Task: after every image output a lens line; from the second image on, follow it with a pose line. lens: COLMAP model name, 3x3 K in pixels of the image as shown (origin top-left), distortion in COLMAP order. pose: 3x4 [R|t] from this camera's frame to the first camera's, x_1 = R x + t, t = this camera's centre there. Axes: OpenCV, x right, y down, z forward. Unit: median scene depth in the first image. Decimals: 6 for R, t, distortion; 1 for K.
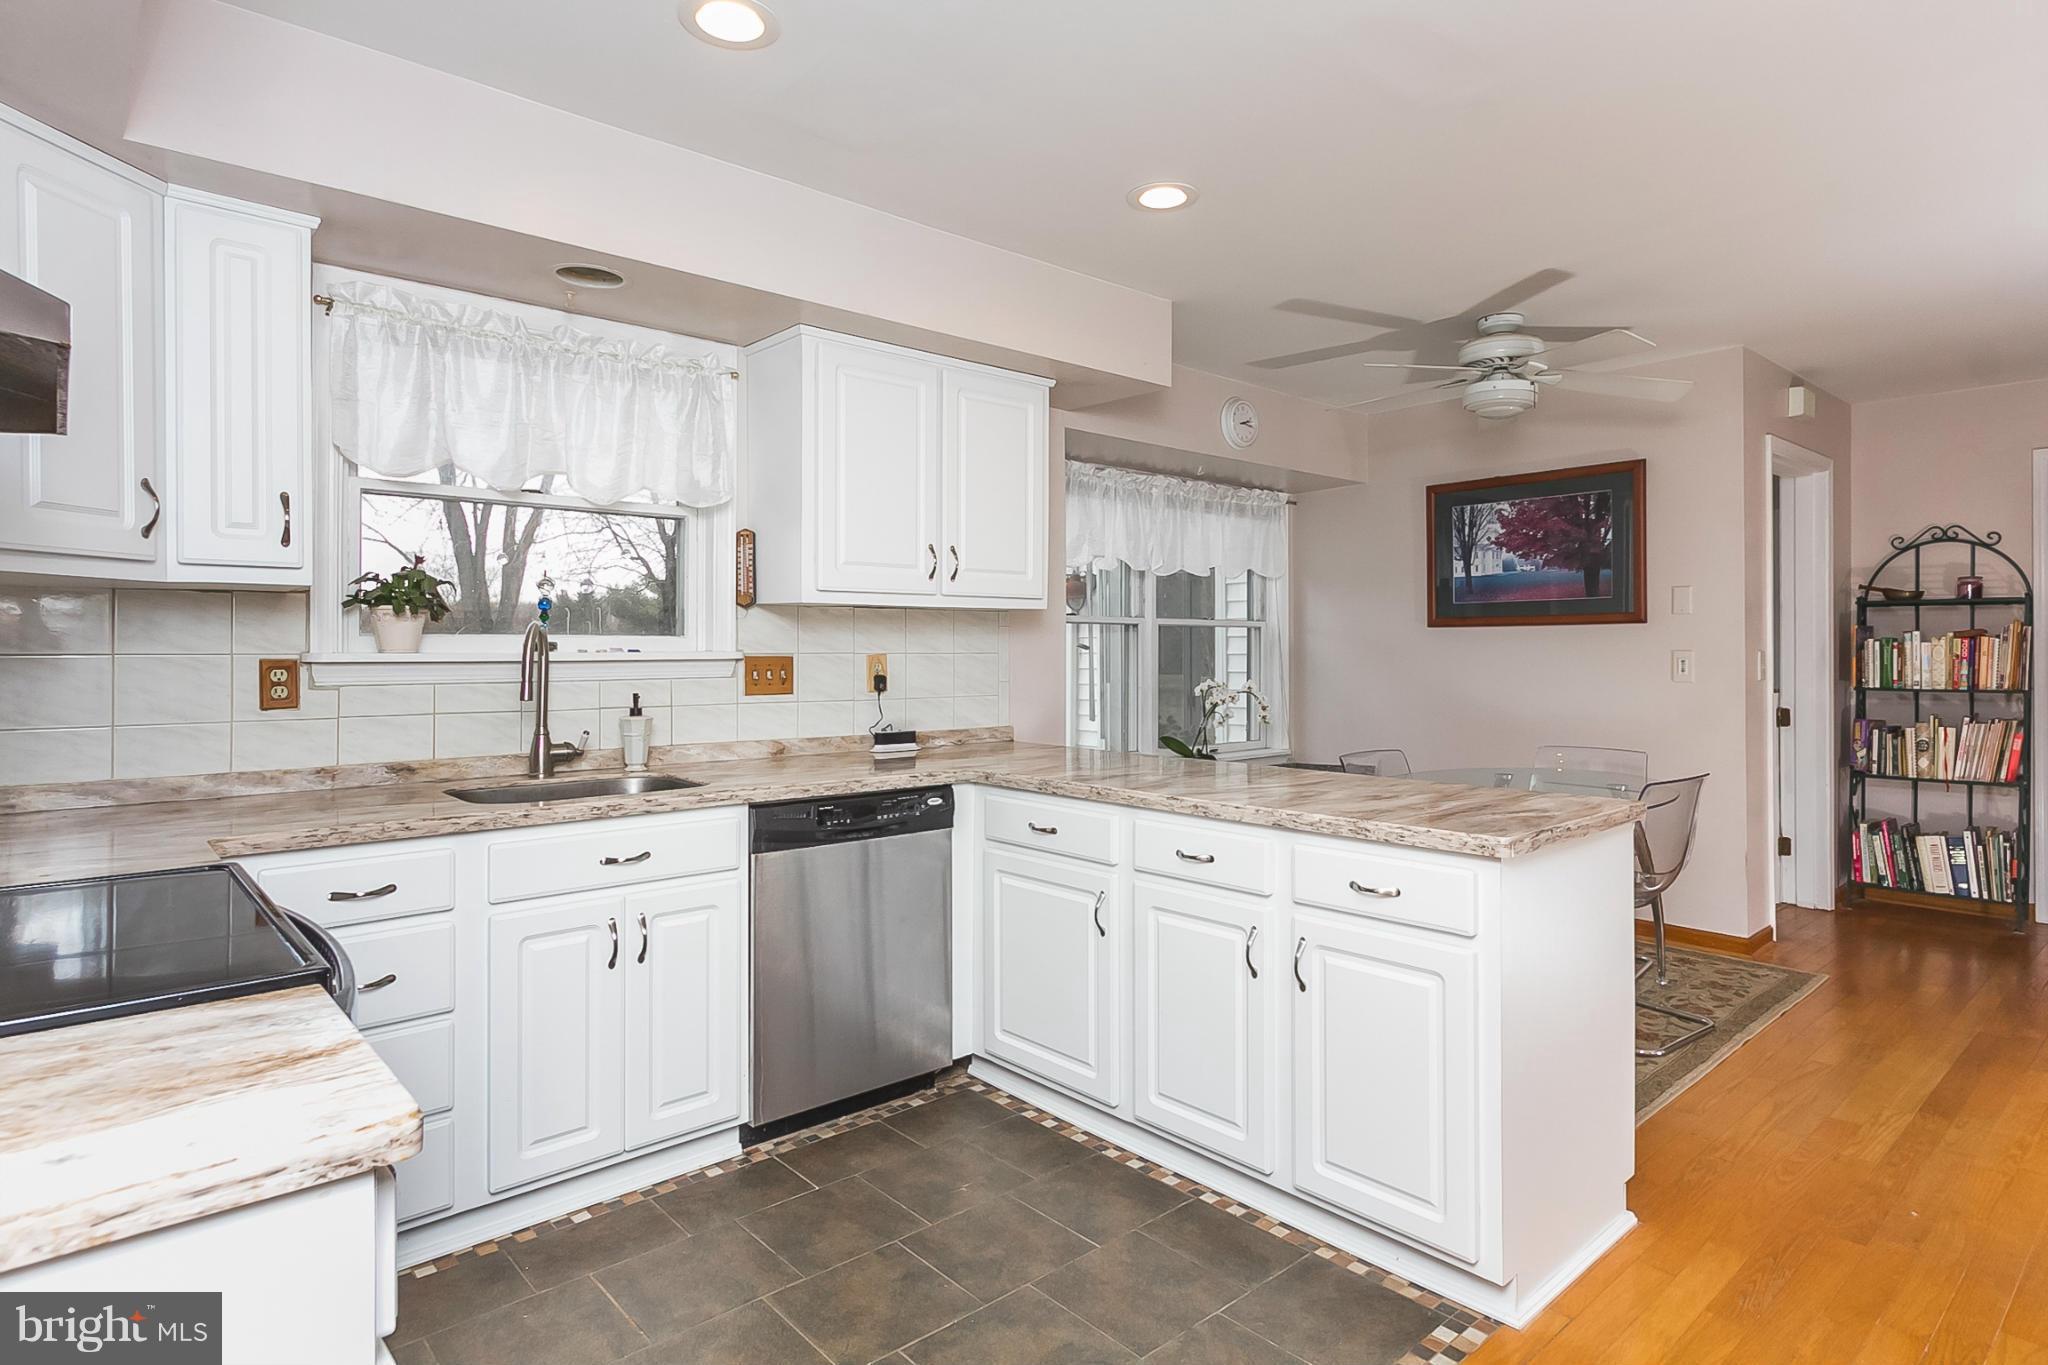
lens RADIAL K [[1097.5, 0, 1027.9], [0, 1097.5, 644.8], [0, 0, 1]] dist [0.000939, -0.000624]
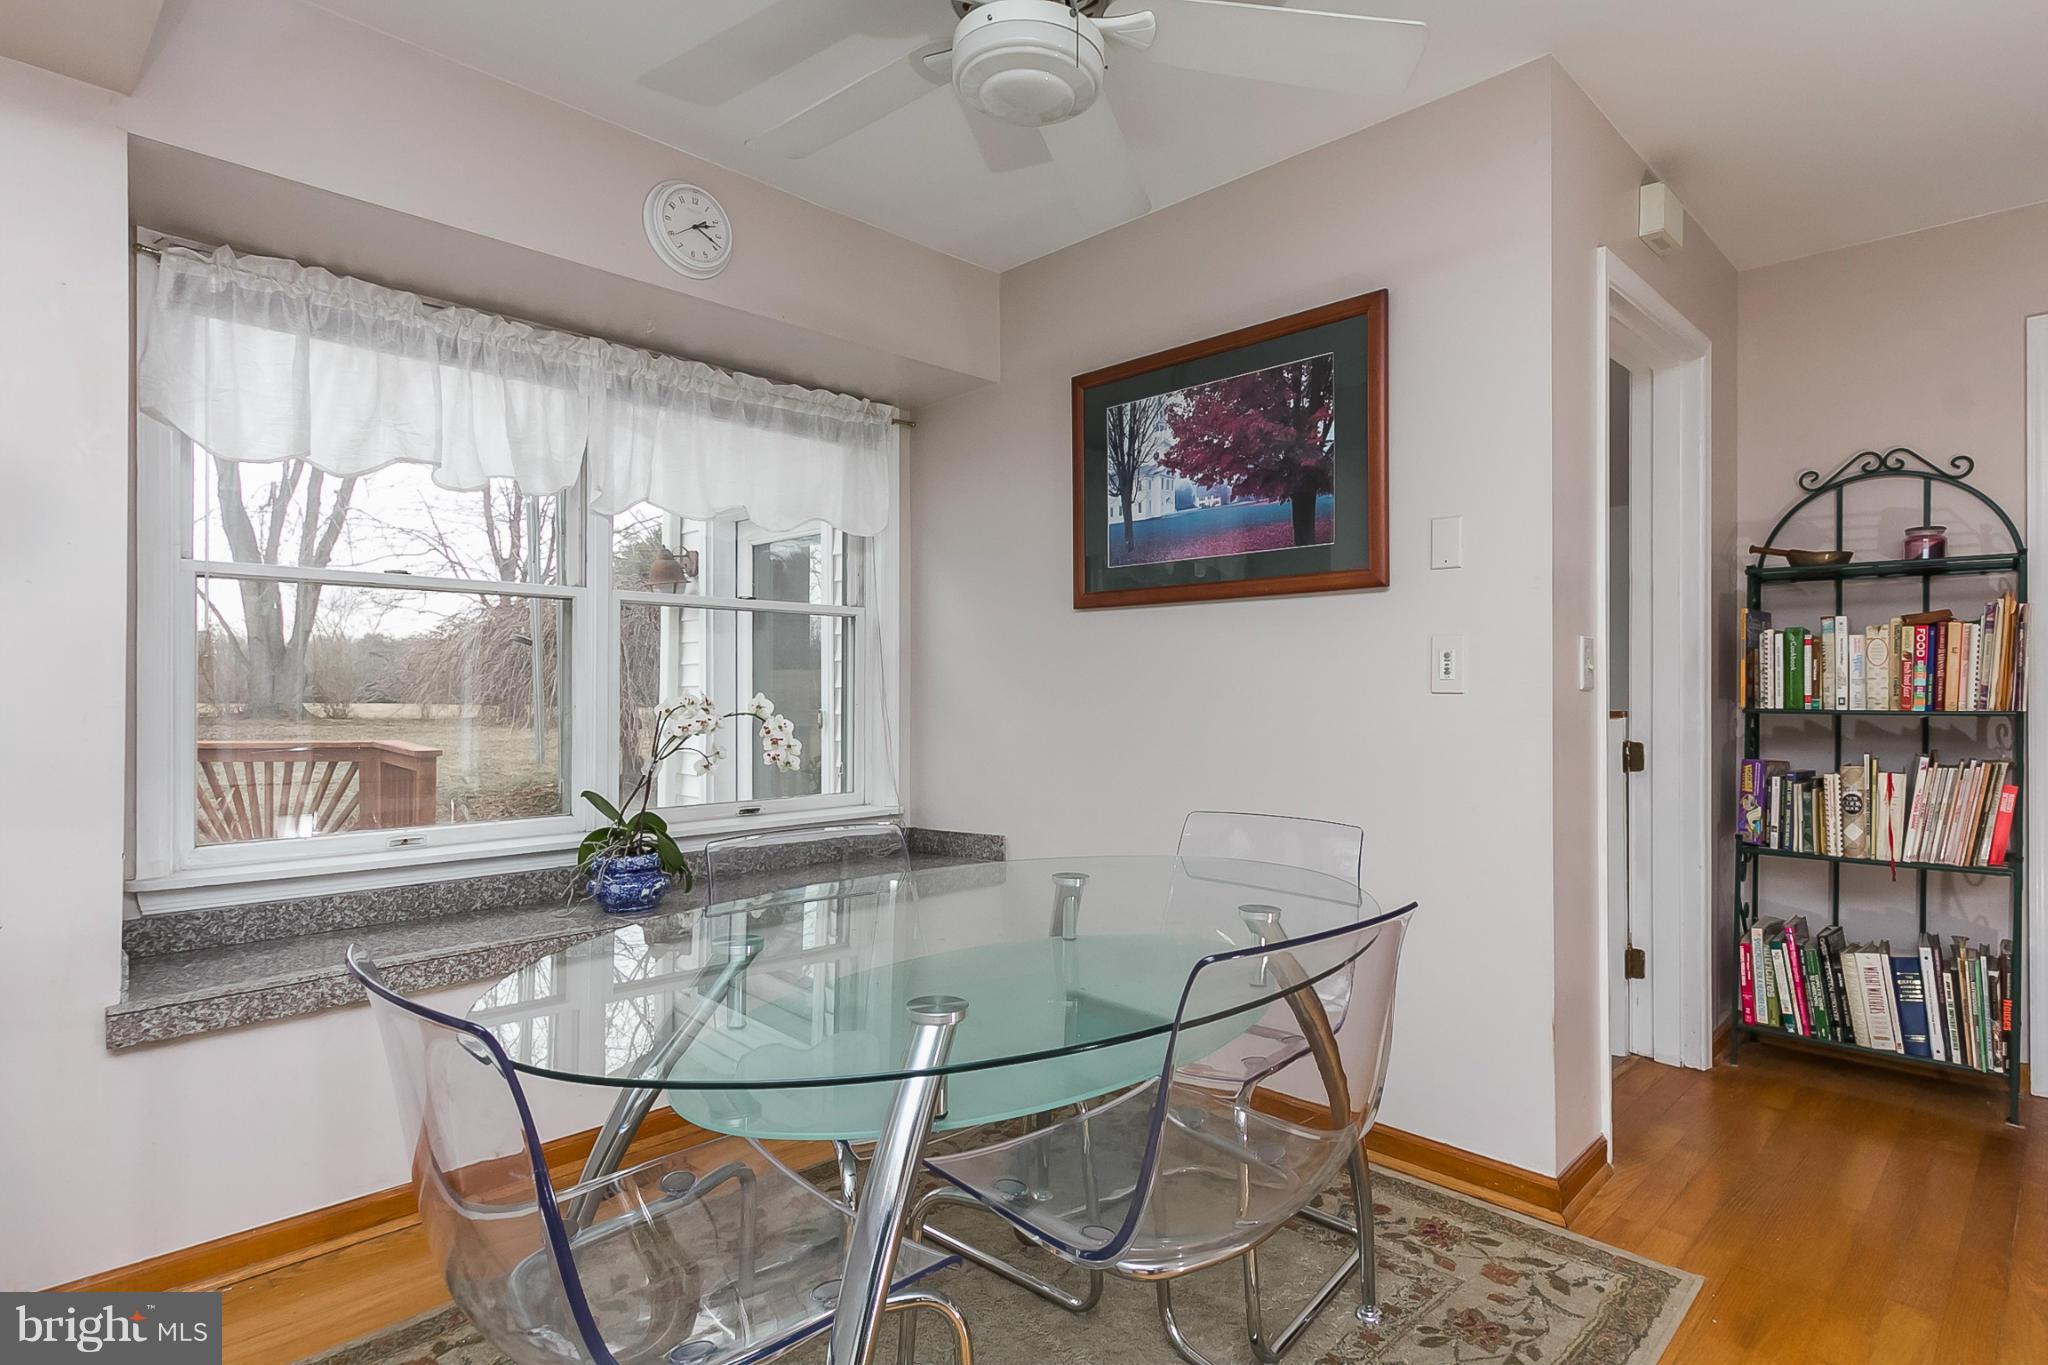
lens RADIAL K [[1064.4, 0, 1024.0], [0, 1064.4, 682.5], [0, 0, 1]] dist [0.002882, -0.000284]
pose [[0.997997, 0.004365, 0.063110, 0.316251], [-0.004261, 0.999989, -0.001782, 0.027509], [-0.063117, 0.001510, 0.998005, 0.434452]]
